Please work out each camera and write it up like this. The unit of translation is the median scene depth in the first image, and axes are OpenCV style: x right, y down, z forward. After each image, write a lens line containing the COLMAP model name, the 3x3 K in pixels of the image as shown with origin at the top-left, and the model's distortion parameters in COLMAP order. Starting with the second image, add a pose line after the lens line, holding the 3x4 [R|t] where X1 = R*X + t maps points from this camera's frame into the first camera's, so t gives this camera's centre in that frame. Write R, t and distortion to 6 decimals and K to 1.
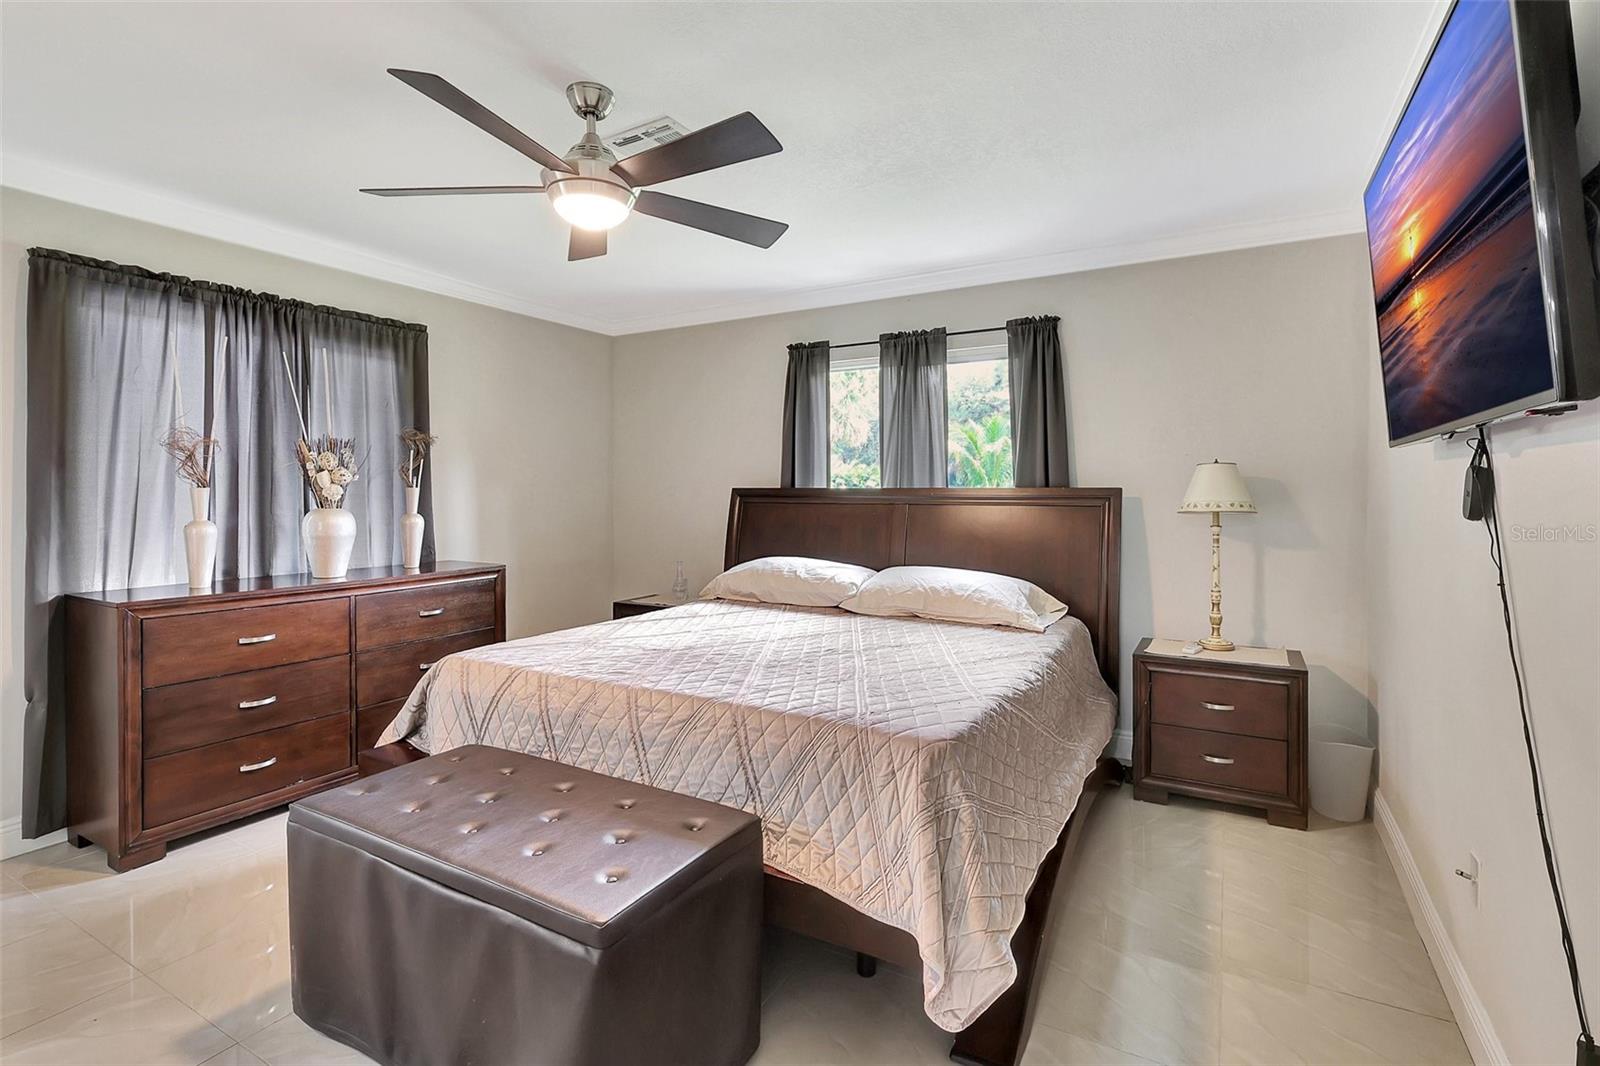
lens RADIAL K [[749.0, 0, 798.3], [0, 749.0, 508.7], [0, 0, 1]] dist [0.019396, -0.000115]
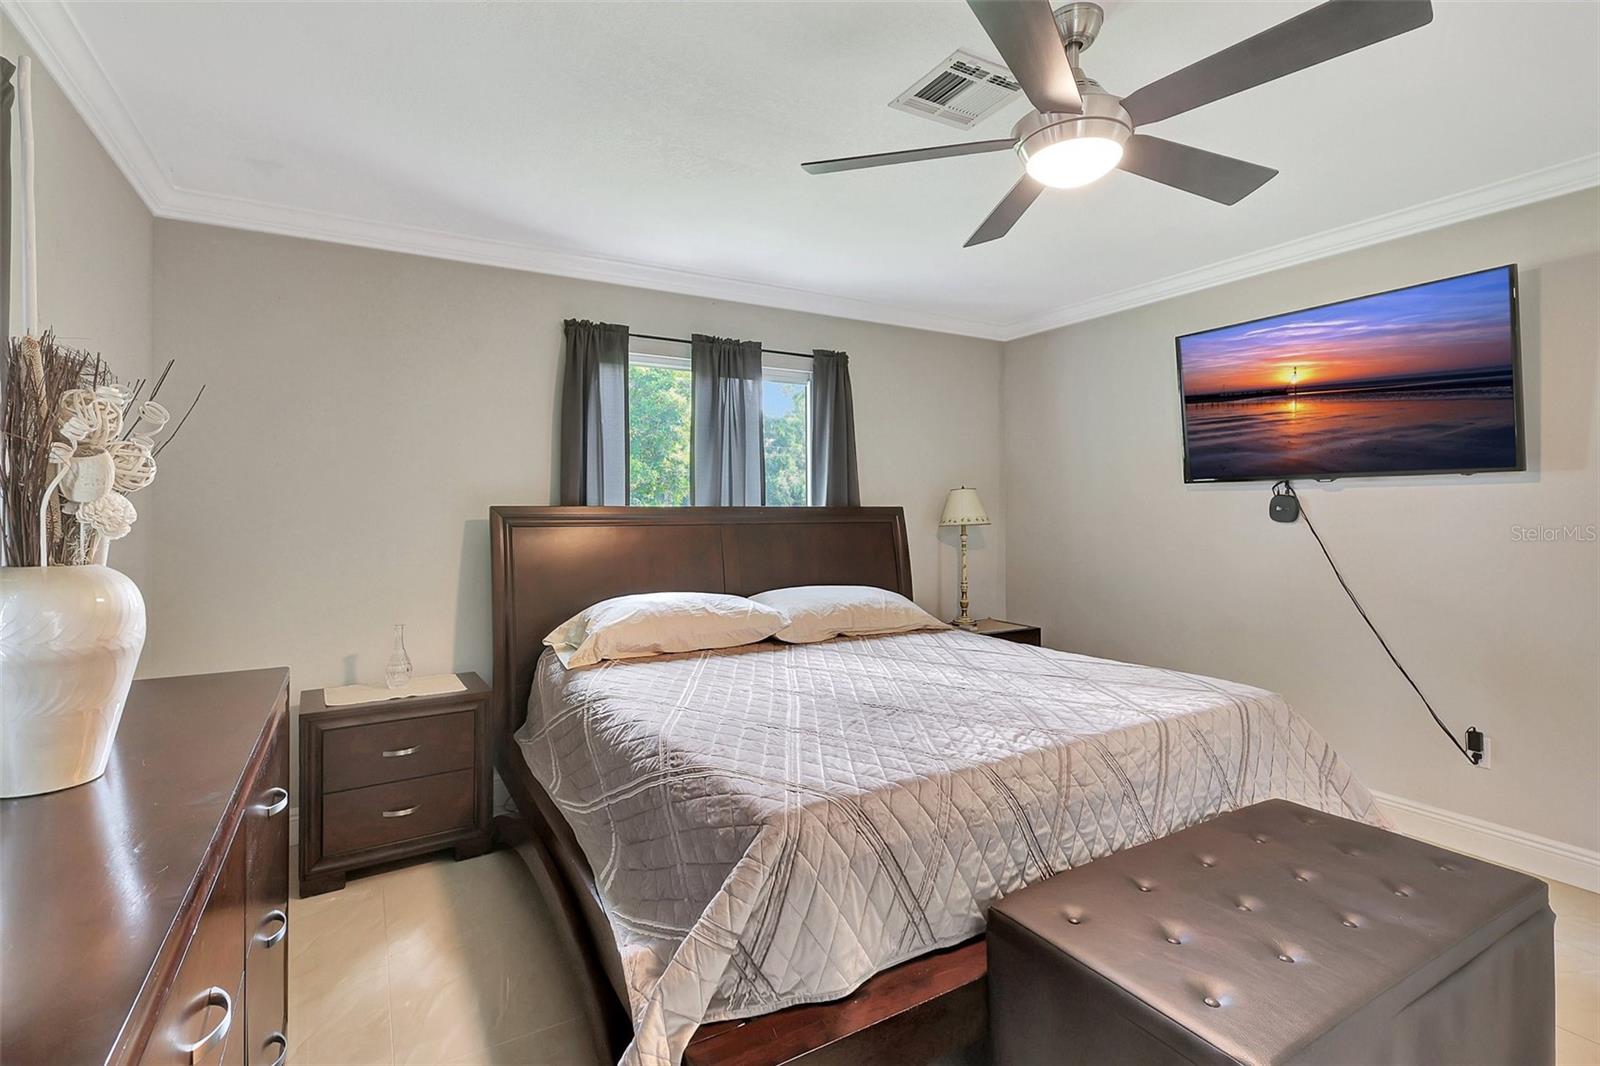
lens RADIAL K [[743.5, 0, 801.9], [0, 743.5, 512.5], [0, 0, 1]] dist [0.000447, -0.000437]
pose [[0.502896, -0.002228, 0.864344, -0.645786], [0.023966, 0.999648, -0.011367, -0.008263], [-0.864015, 0.026431, 0.502773, 0.495630]]
